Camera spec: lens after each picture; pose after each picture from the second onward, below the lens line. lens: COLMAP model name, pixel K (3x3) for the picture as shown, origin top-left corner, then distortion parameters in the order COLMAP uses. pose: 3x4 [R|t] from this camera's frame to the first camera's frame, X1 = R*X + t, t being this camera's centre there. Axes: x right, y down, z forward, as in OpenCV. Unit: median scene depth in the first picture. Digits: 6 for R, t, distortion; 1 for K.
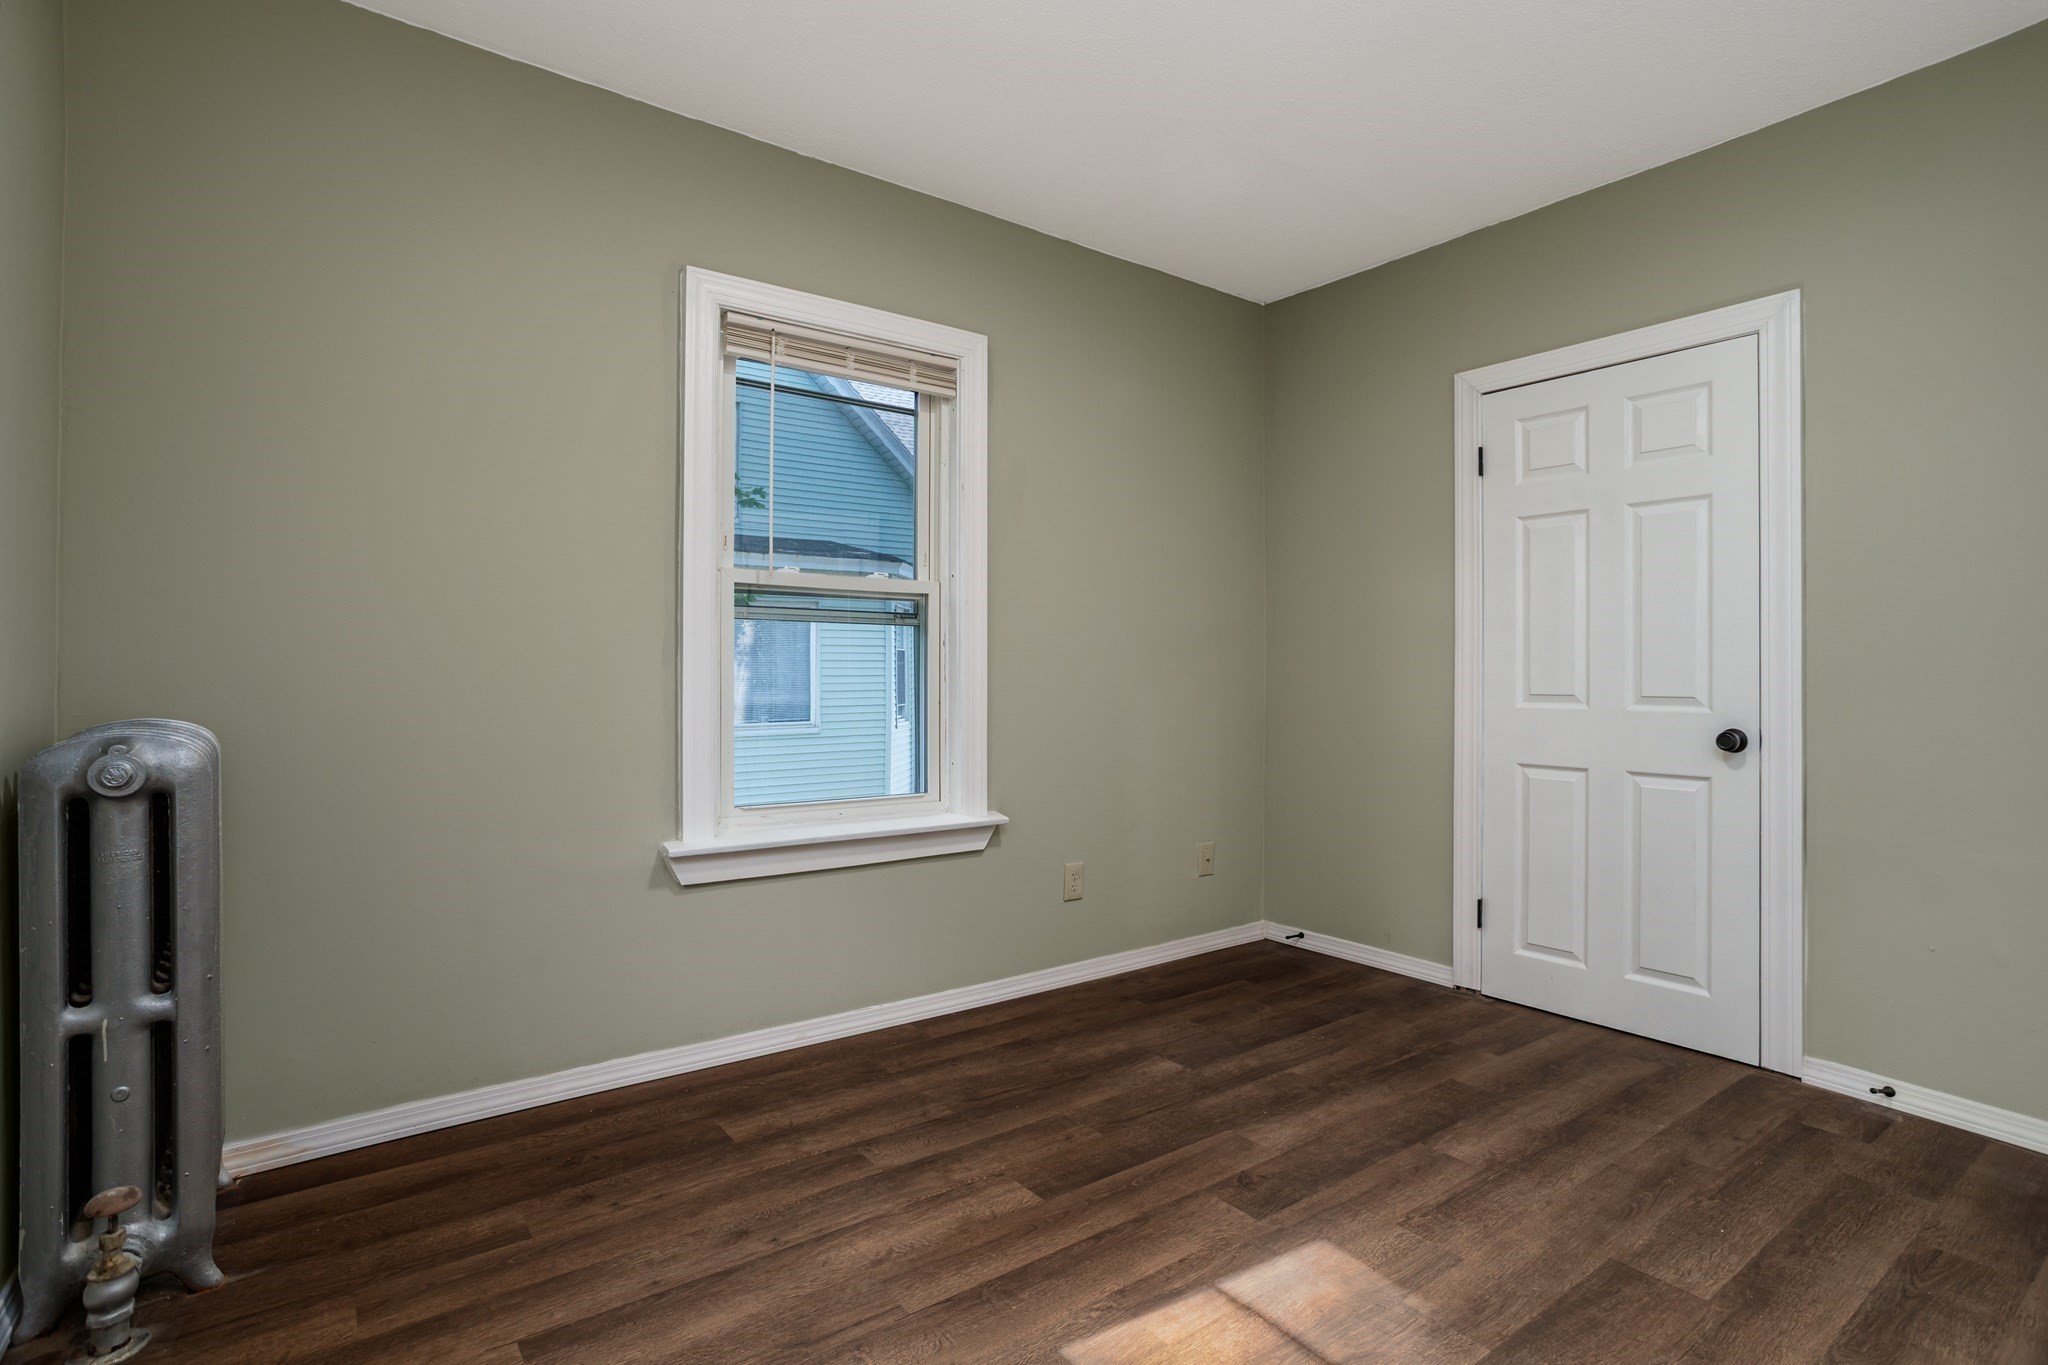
lens RADIAL K [[996.8, 0, 1003.4], [0, 996.8, 682.8], [0, 0, 1]] dist [-0.049986, 0.027893]
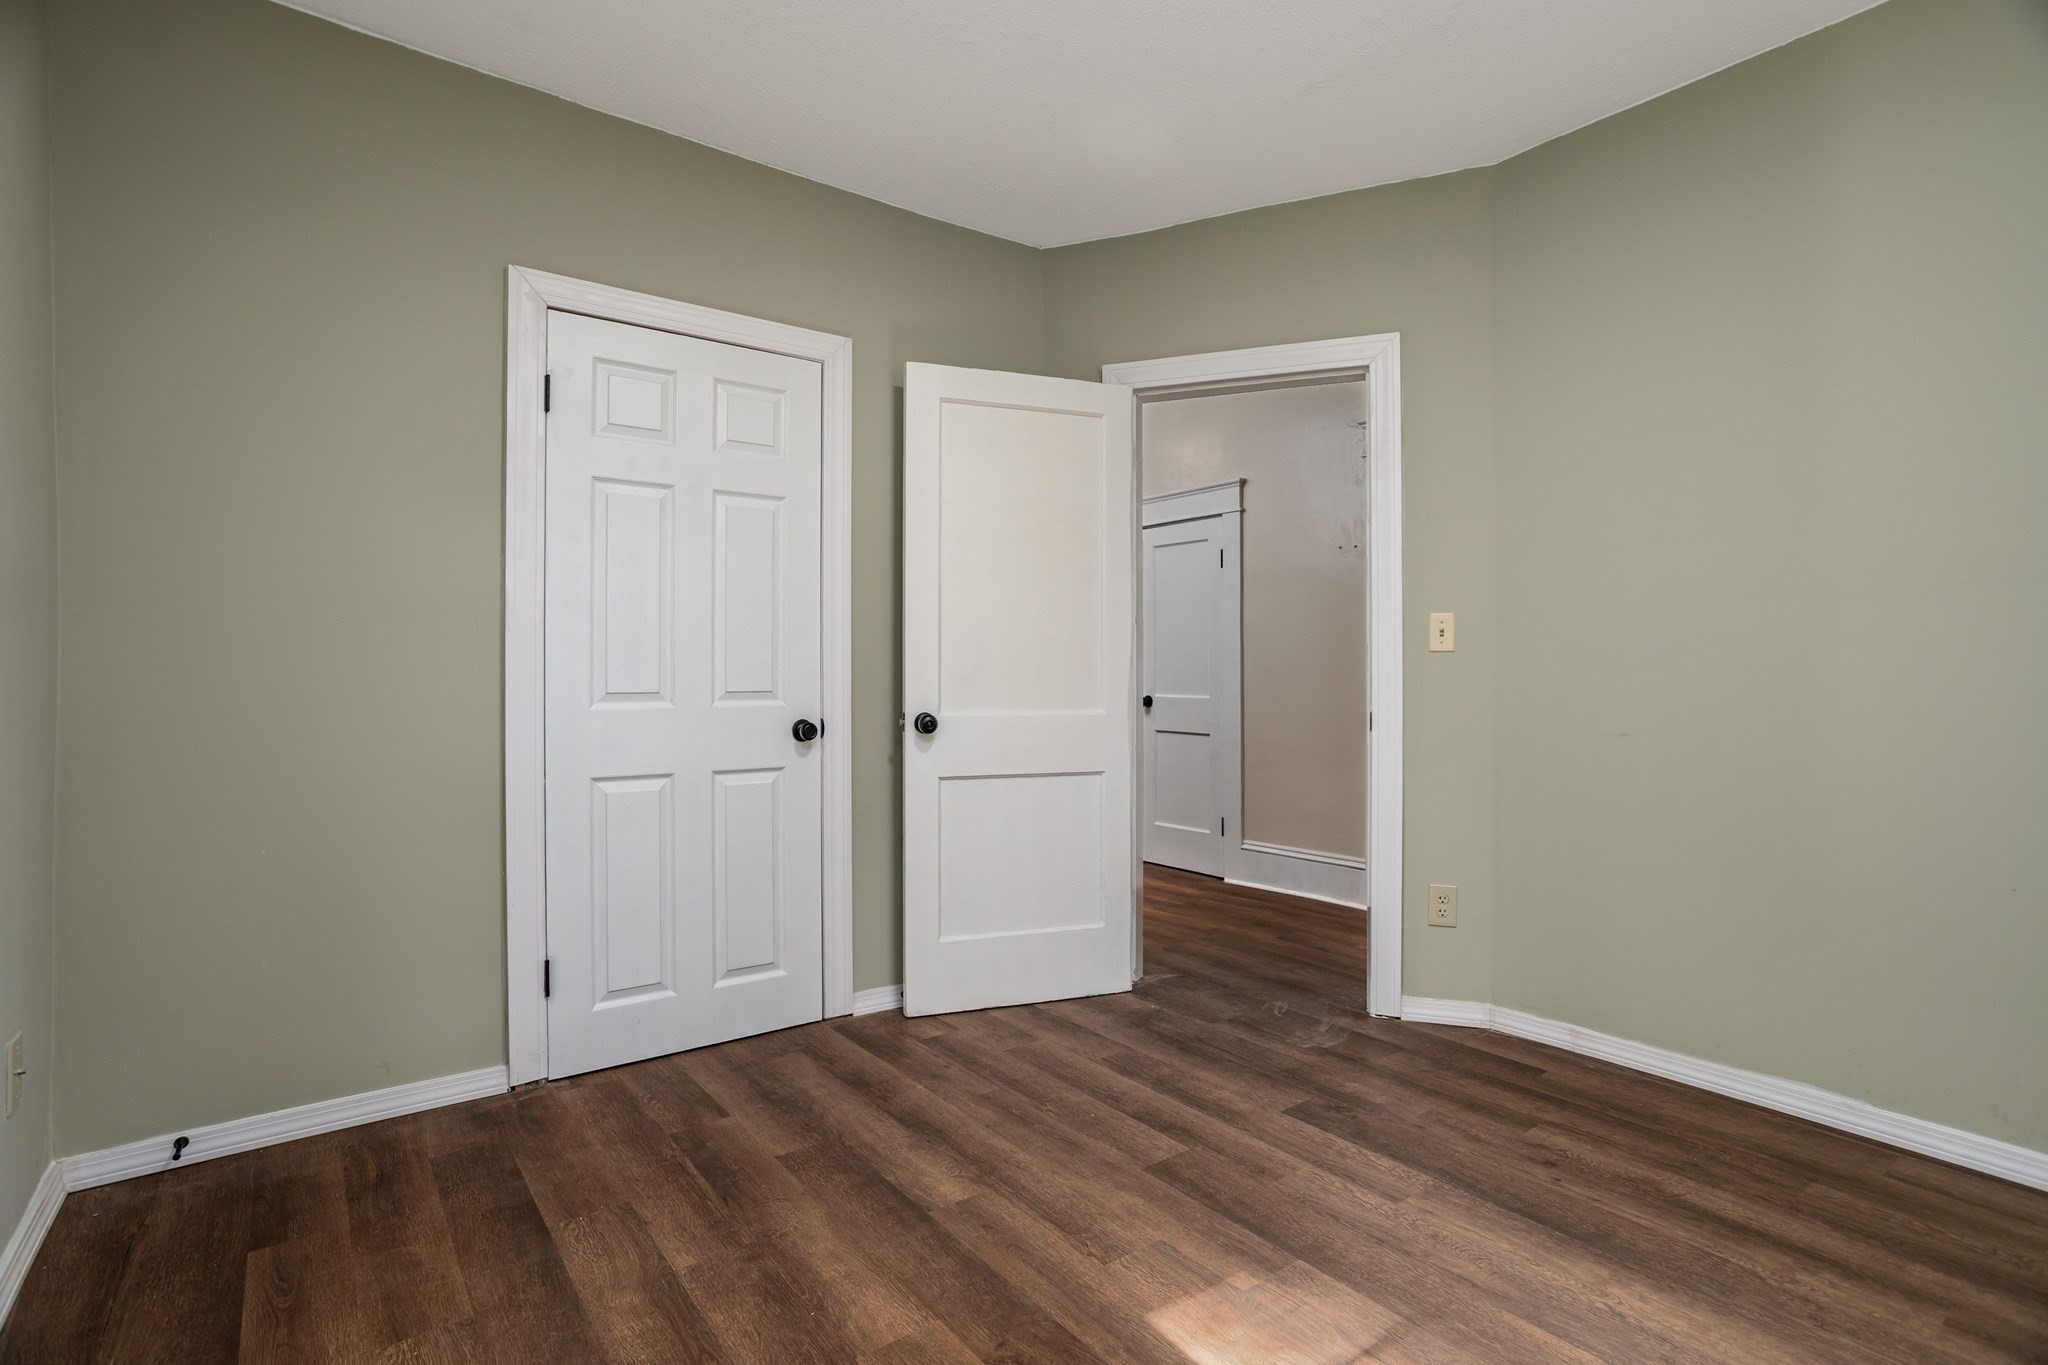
lens RADIAL K [[996.8, 0, 1066.2], [0, 996.8, 671.9], [0, 0, 1]] dist [-0.049986, 0.027893]
pose [[-0.039793, 0.001479, 0.999207, -0.396275], [0.006257, 0.999980, -0.001231, -0.002772], [-0.999188, 0.006203, -0.039802, 0.814330]]
